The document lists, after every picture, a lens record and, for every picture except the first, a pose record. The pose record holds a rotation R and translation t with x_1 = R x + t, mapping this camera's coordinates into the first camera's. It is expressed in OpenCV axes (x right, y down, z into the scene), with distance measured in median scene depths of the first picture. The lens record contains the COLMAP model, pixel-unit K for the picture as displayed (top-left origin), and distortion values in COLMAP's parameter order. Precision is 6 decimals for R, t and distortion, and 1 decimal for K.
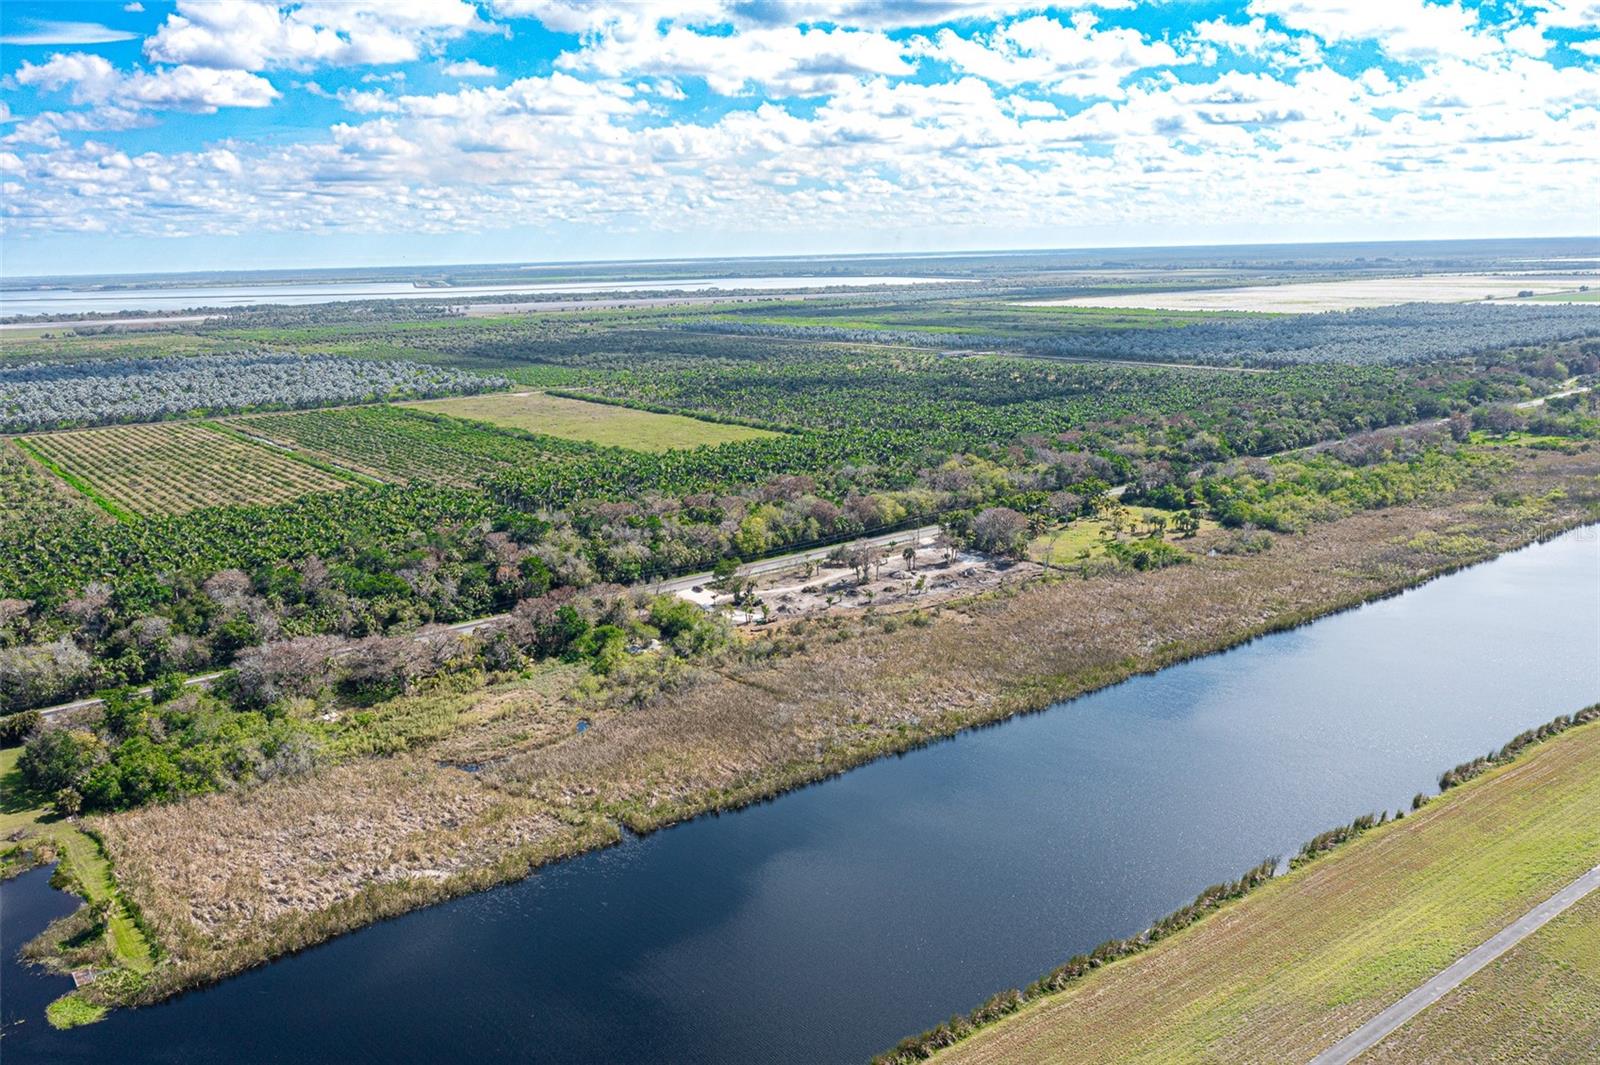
lens RADIAL K [[1272.4, 0, 793.9], [0, 1272.4, 508.6], [0, 0, 1]] dist [-0.008762, 0.004502]
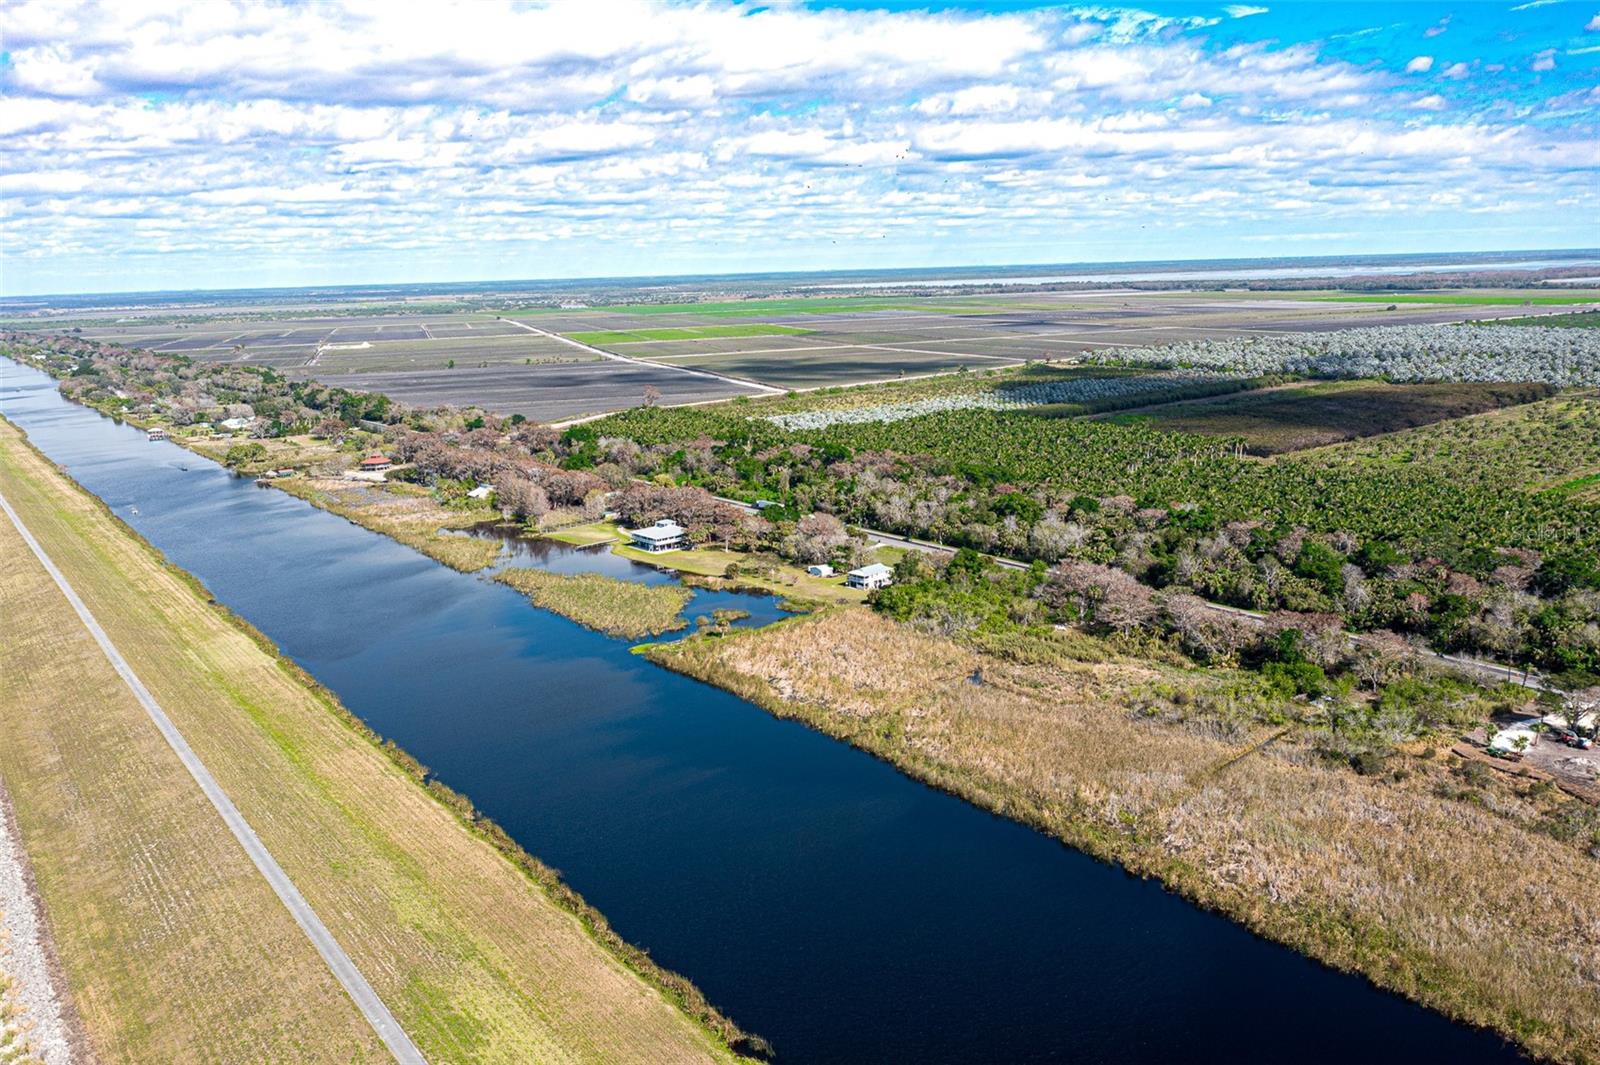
lens RADIAL K [[1268.1, 0, 792.8], [0, 1268.1, 520.1], [0, 0, 1]] dist [-0.006328, -0.000030]
pose [[0.003246, 0.220418, -0.975400, 0.616269], [-0.169095, 0.961480, 0.216709, -0.120509], [0.985594, 0.164232, 0.040393, 0.533198]]
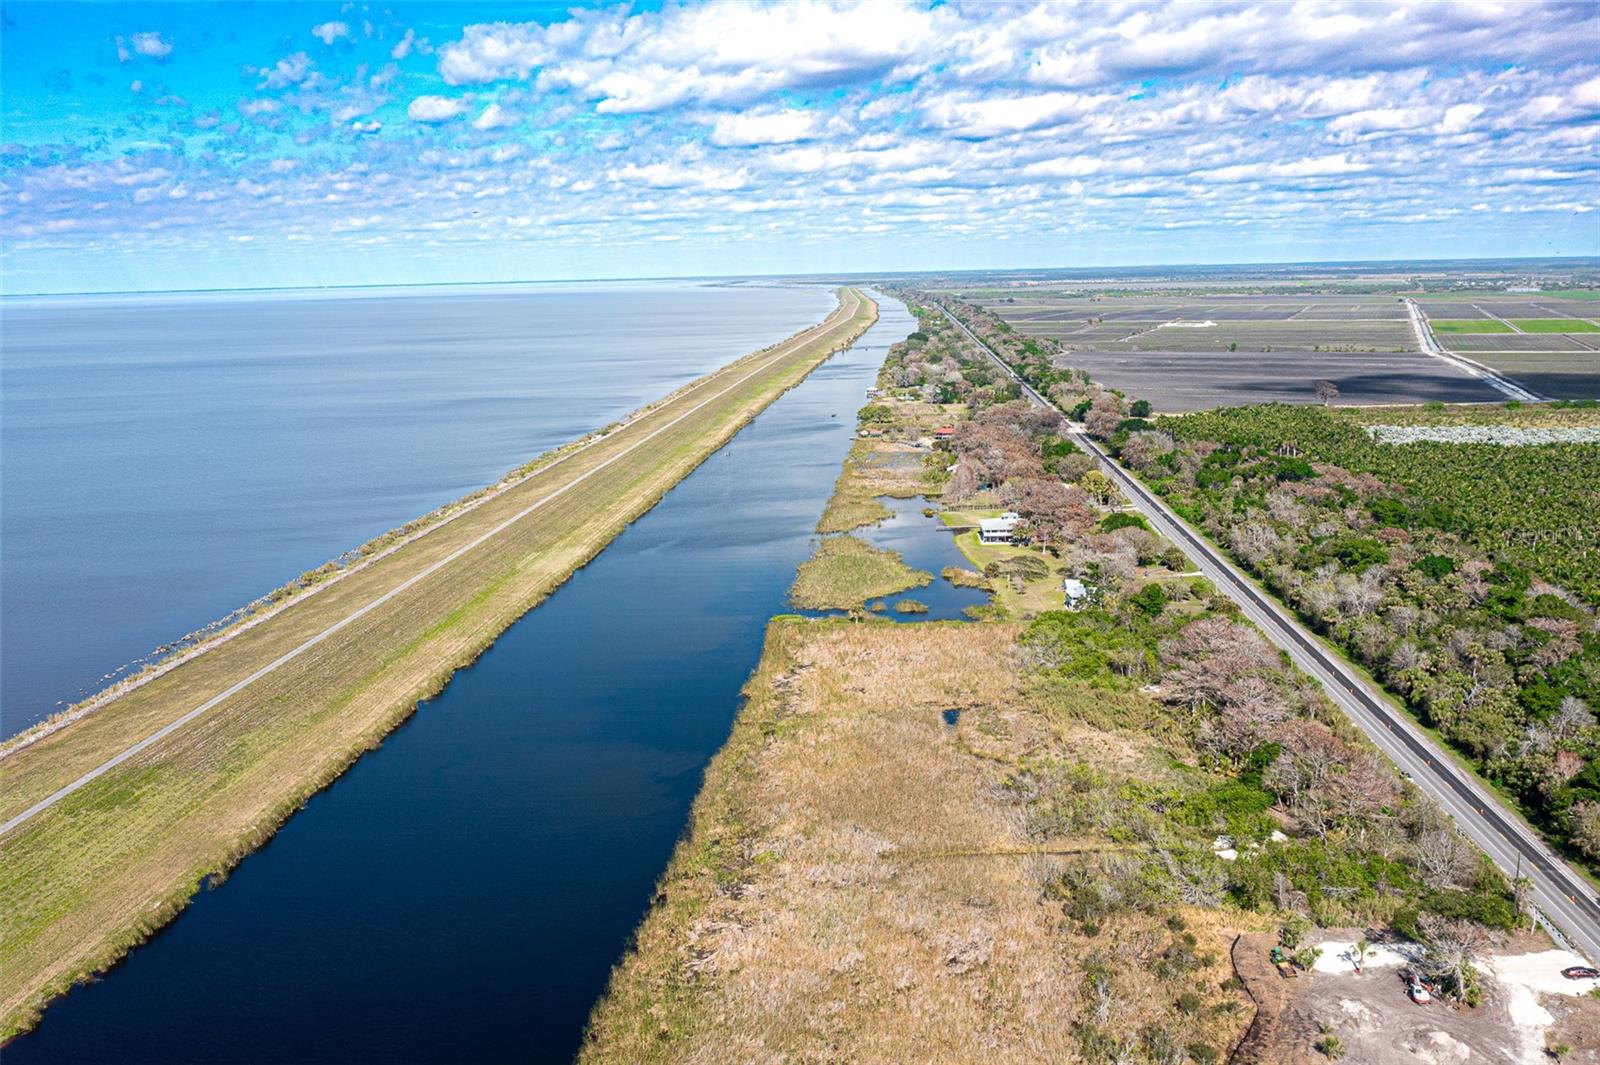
lens RADIAL K [[1268.1, 0, 792.8], [0, 1268.1, 520.1], [0, 0, 1]] dist [-0.006328, -0.000030]
pose [[-0.673902, 0.183598, -0.715645, 0.424080], [-0.105917, 0.934618, 0.339514, -0.220458], [0.731189, 0.304598, -0.610395, 1.066853]]
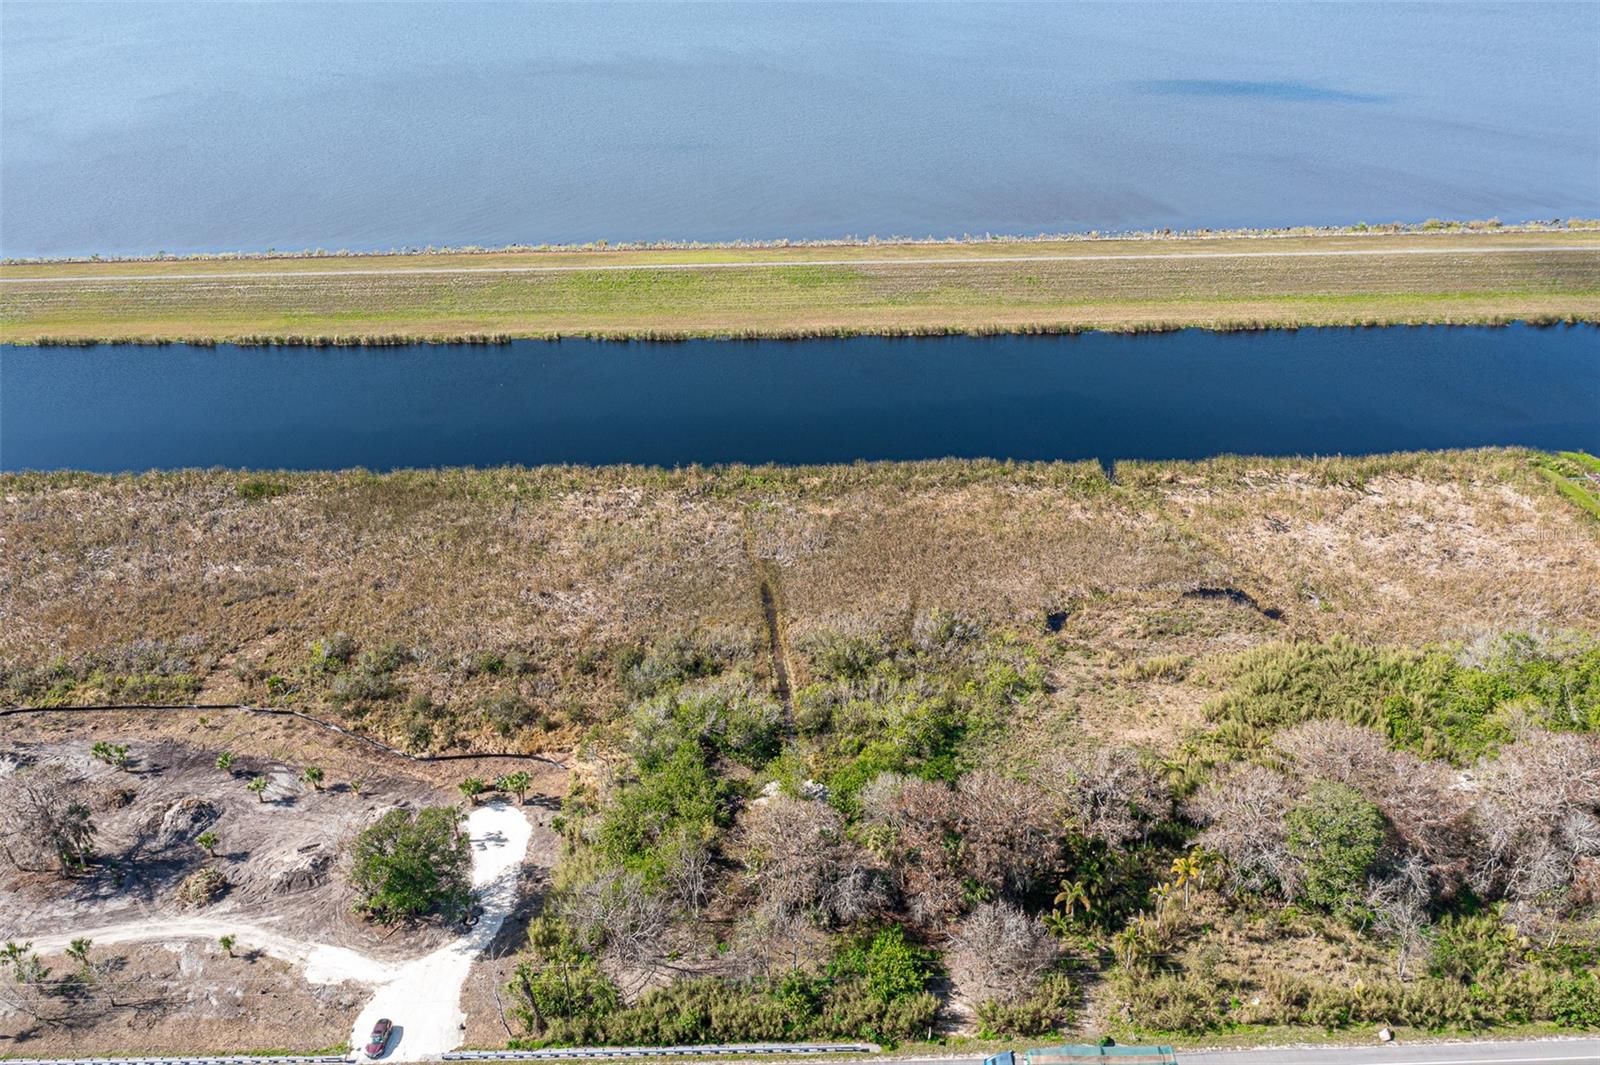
lens RADIAL K [[1268.1, 0, 792.8], [0, 1268.1, 520.1], [0, 0, 1]] dist [-0.006328, -0.000030]
pose [[-0.788524, -0.235301, 0.568211, -0.322716], [0.169682, 0.804815, 0.568754, -0.213437], [-0.591133, 0.544891, -0.594689, 1.105316]]
